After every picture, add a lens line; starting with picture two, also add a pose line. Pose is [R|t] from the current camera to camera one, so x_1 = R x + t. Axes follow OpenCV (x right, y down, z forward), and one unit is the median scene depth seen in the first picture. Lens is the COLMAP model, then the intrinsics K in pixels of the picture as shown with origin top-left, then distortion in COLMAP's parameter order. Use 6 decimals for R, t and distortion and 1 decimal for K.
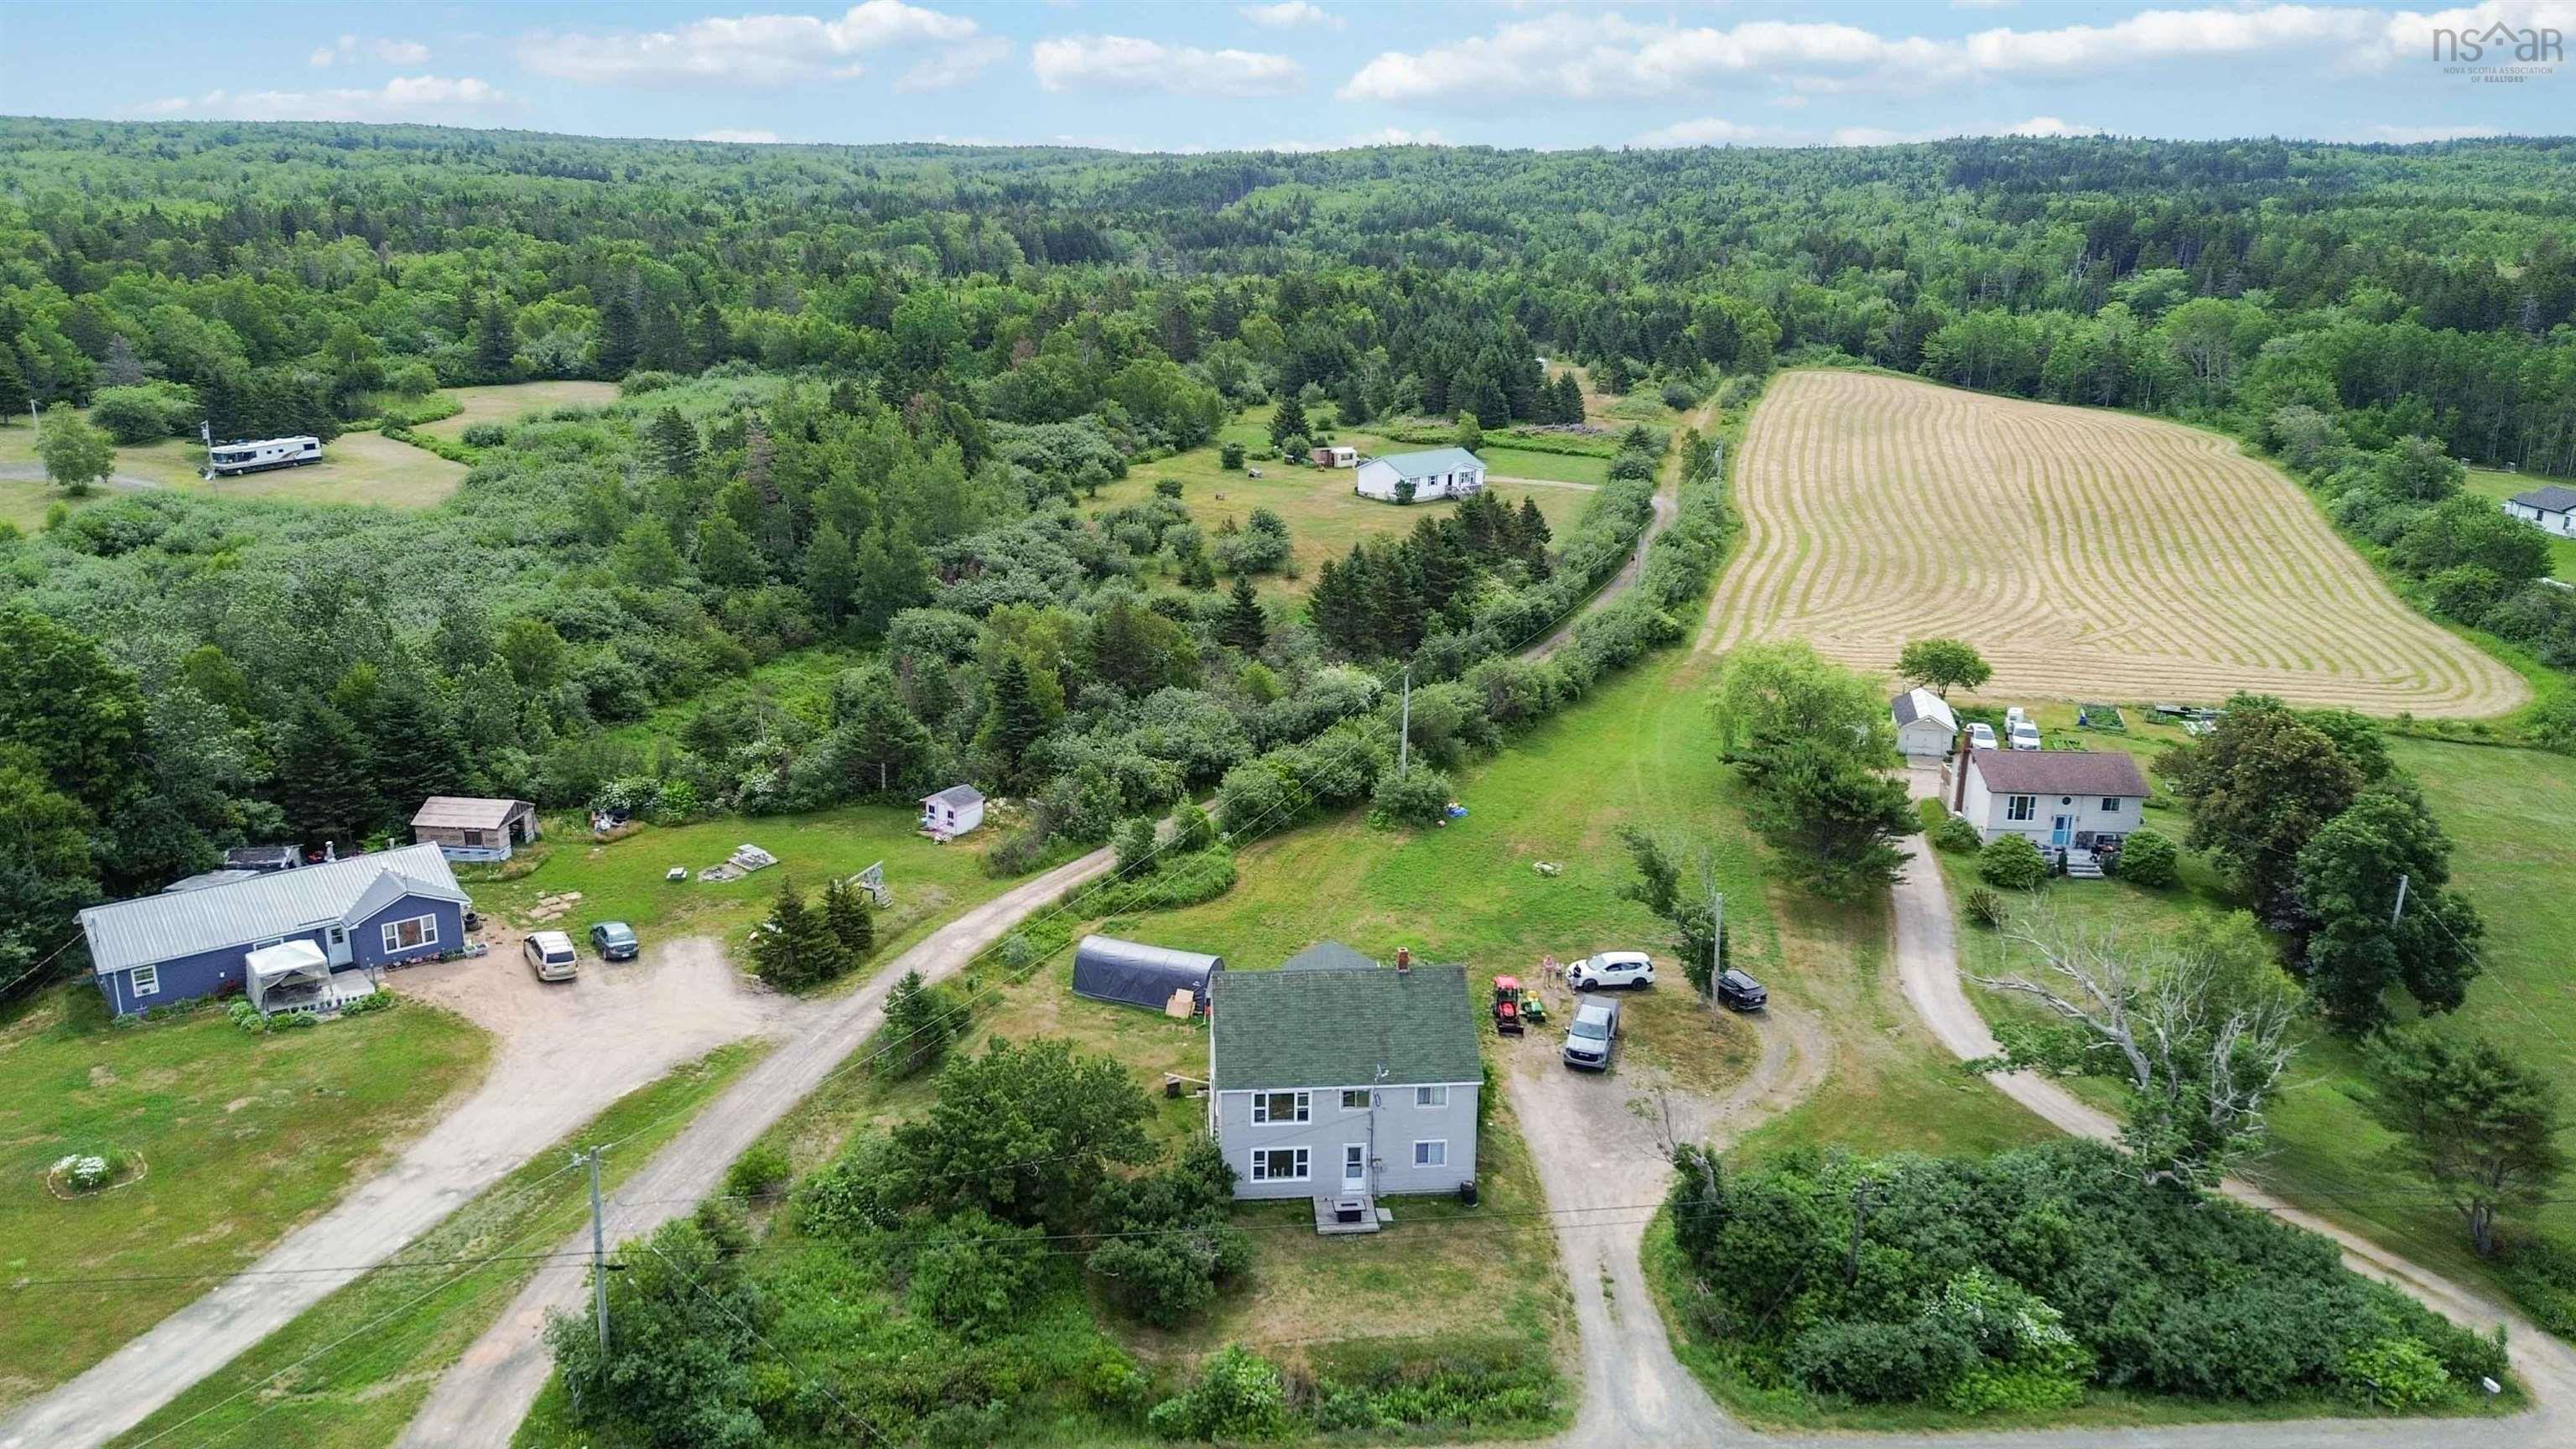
lens RADIAL K [[1832.3, 0, 1288.0], [0, 1832.3, 724.5], [0, 0, 1]] dist [0.064952, -0.067470]
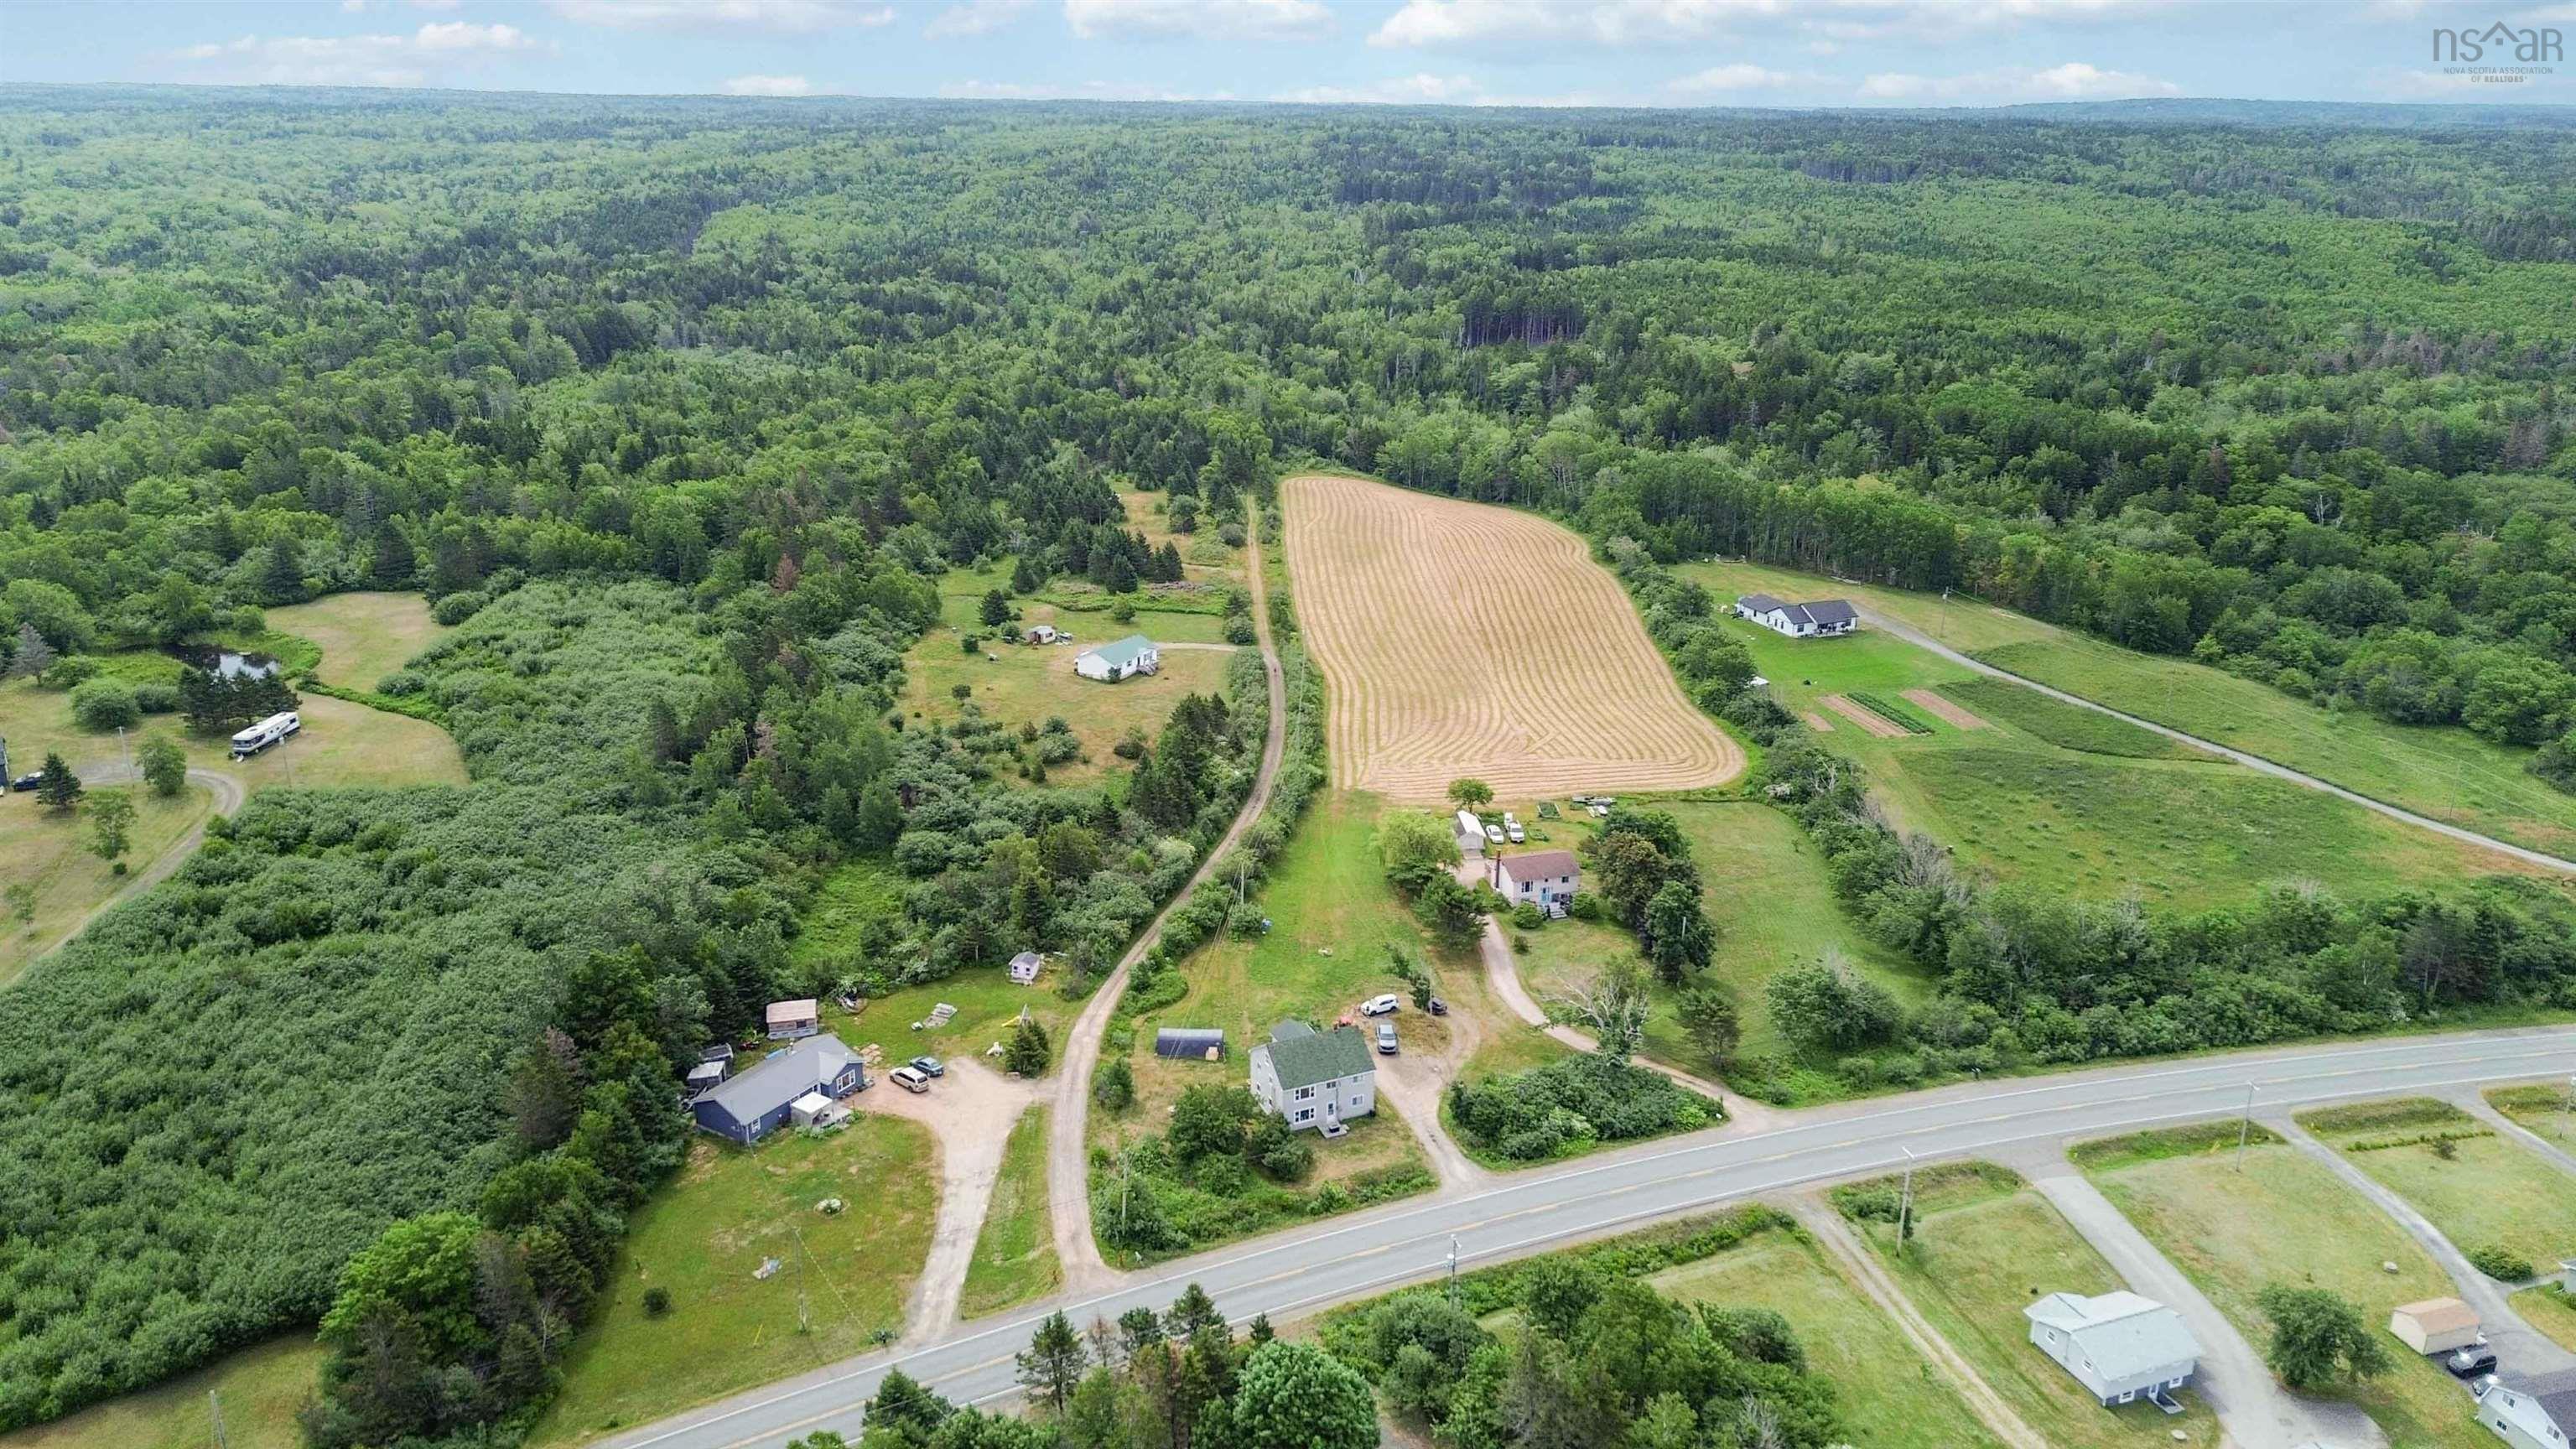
lens RADIAL K [[1877.6, 0, 1288.0], [0, 1877.6, 724.5], [0, 0, 1]] dist [0.090669, -0.001423]
pose [[0.946295, -0.112635, 0.303051, -0.525658], [0.097262, 0.993108, 0.065399, -0.327994], [-0.308329, -0.032412, 0.950728, -1.015379]]
